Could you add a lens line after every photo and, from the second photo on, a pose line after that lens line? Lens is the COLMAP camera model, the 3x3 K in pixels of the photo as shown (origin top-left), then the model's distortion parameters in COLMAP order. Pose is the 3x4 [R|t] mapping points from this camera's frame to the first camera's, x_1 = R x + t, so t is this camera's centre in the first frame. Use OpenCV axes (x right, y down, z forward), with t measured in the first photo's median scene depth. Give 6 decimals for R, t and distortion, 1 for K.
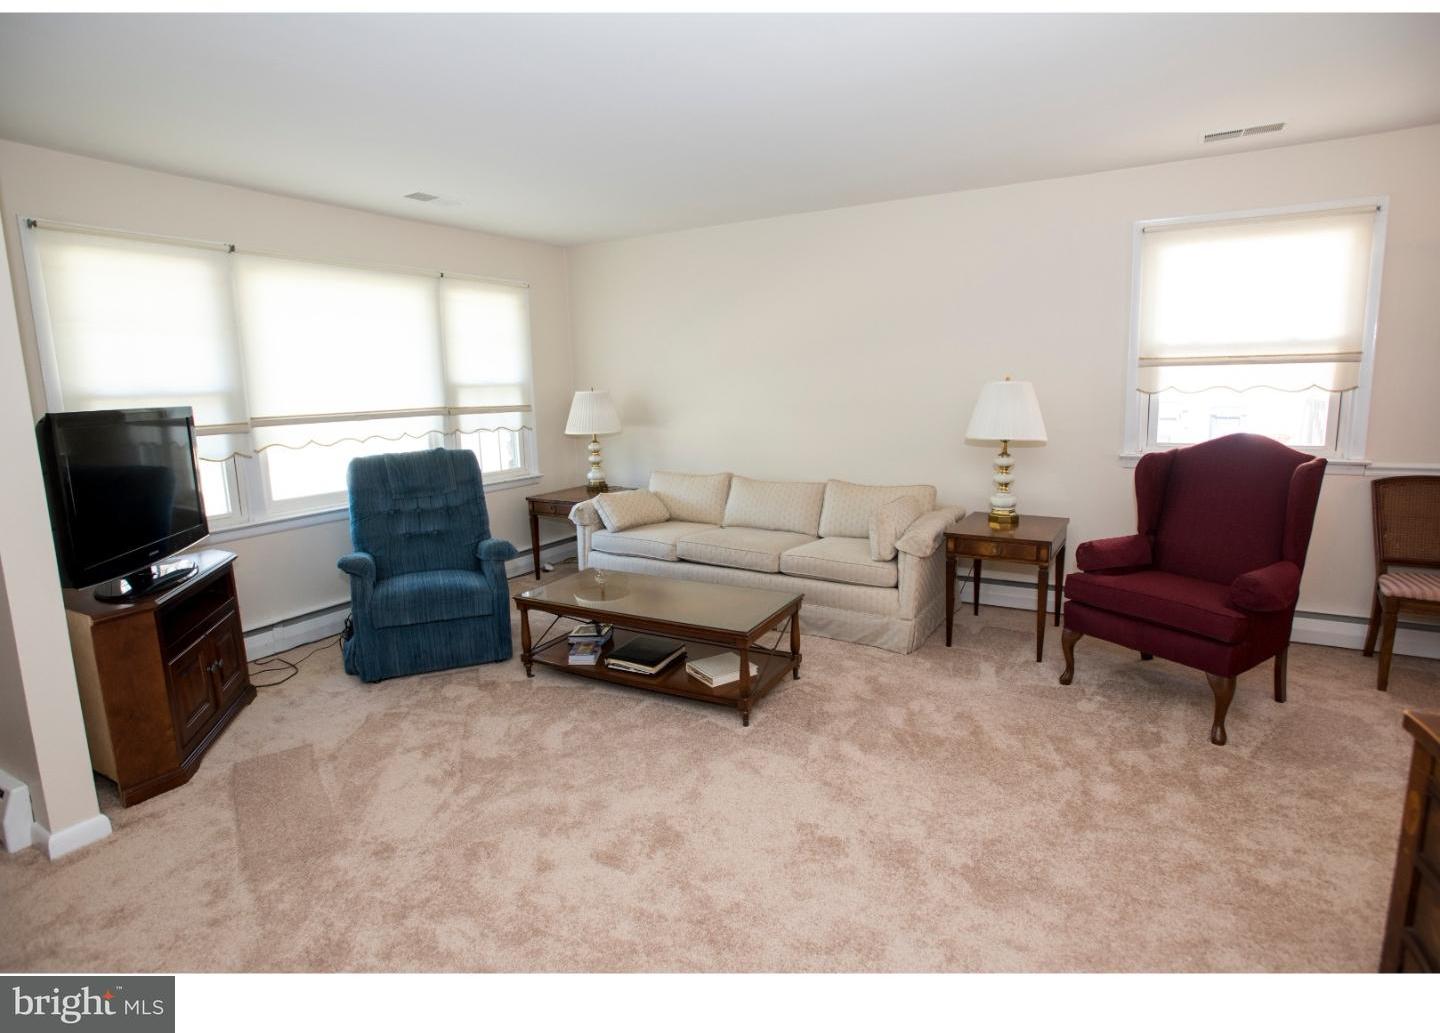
lens RADIAL K [[765.8, 0, 720.0], [0, 765.8, 516.5], [0, 0, 1]] dist [-0.001273, -0.000117]
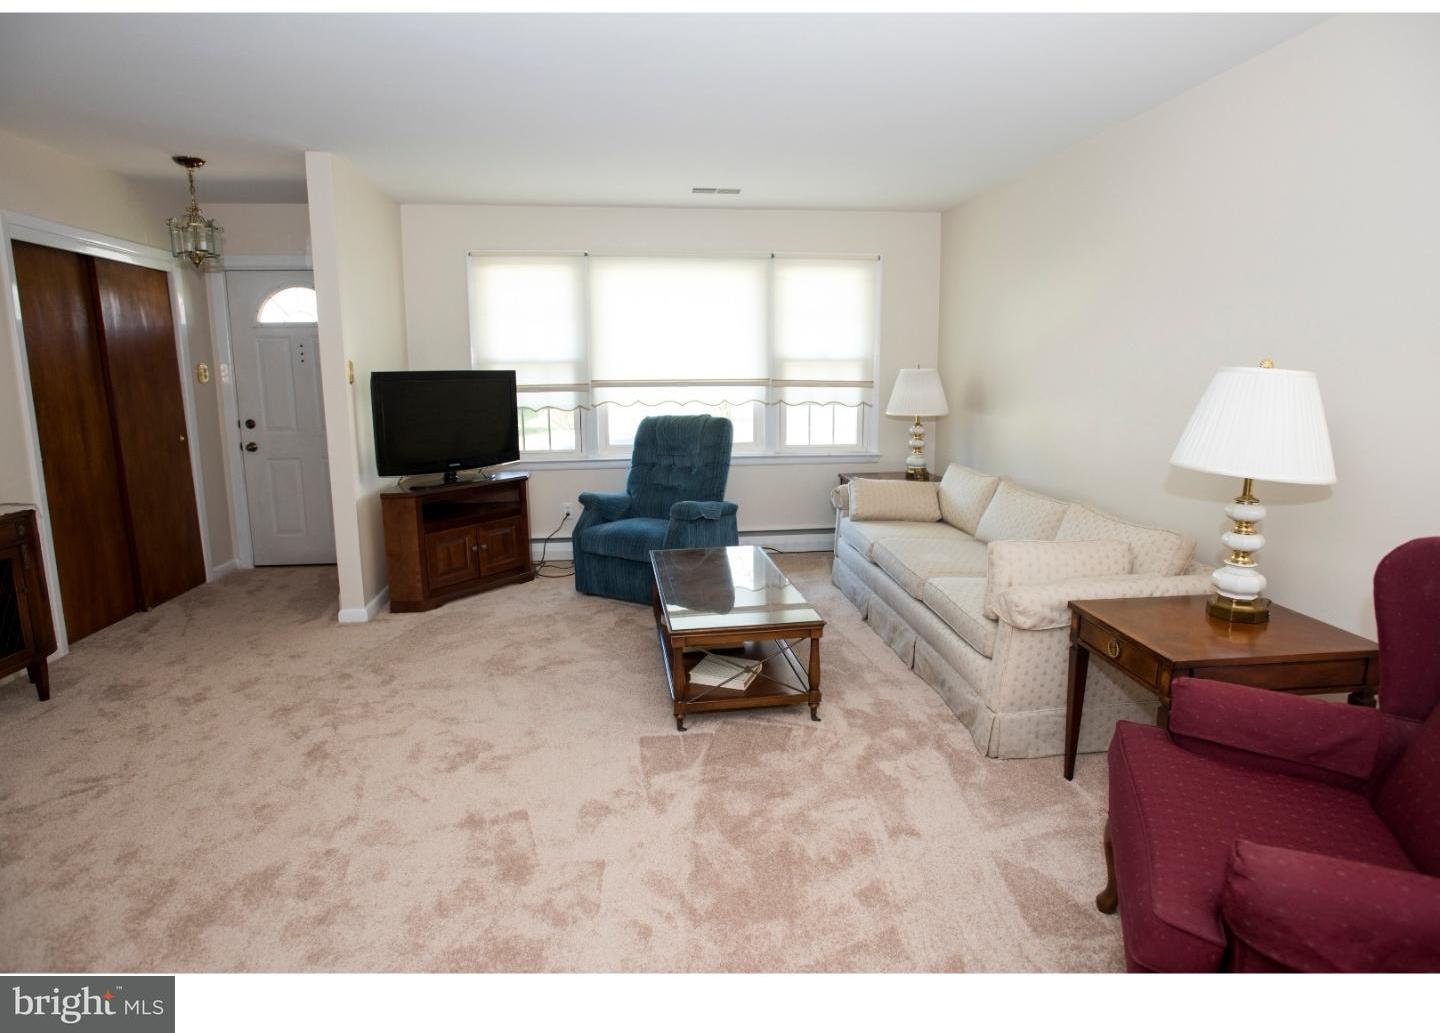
lens RADIAL K [[776.2, 0, 720.0], [0, 776.2, 516.5], [0, 0, 1]] dist [-0.051858, 0.000148]
pose [[0.591521, 0.177164, -0.786585, 0.600539], [-0.152779, 0.982516, 0.106402, -0.071140], [0.791683, 0.057235, 0.608246, 0.360344]]
